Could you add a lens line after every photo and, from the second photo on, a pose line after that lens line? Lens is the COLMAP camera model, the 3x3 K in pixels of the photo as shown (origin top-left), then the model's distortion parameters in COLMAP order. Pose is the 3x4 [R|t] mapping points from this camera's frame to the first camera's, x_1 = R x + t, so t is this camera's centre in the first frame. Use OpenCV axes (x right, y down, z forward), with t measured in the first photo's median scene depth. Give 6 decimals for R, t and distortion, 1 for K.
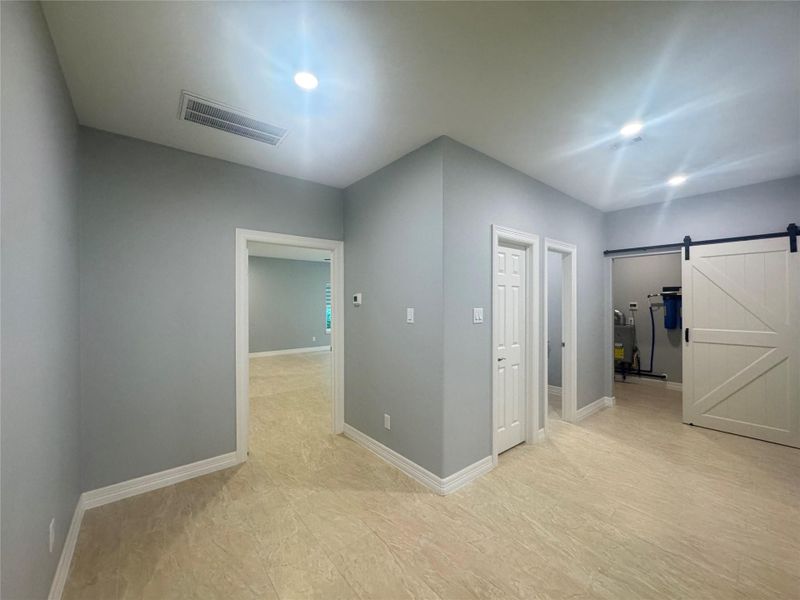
lens RADIAL K [[322.8, 0, 400.0], [0, 322.8, 300.0], [0, 0, 1]] dist [-0.000477, 0.000088]
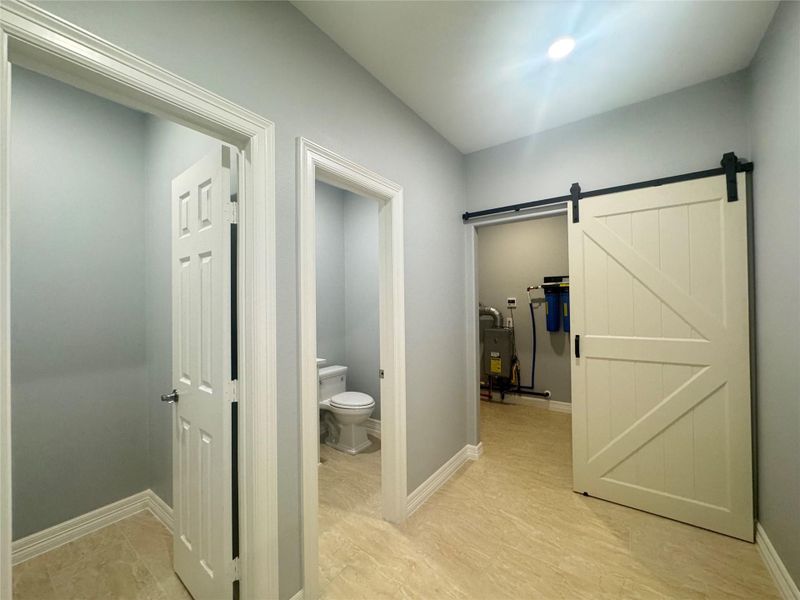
lens RADIAL K [[322.8, 0, 400.0], [0, 322.8, 300.0], [0, 0, 1]] dist [-0.000477, 0.000088]
pose [[0.966961, -0.009117, 0.254762, 0.340134], [0.011102, 0.999918, -0.006354, 0.018290], [-0.254683, 0.008972, 0.966983, 0.409378]]
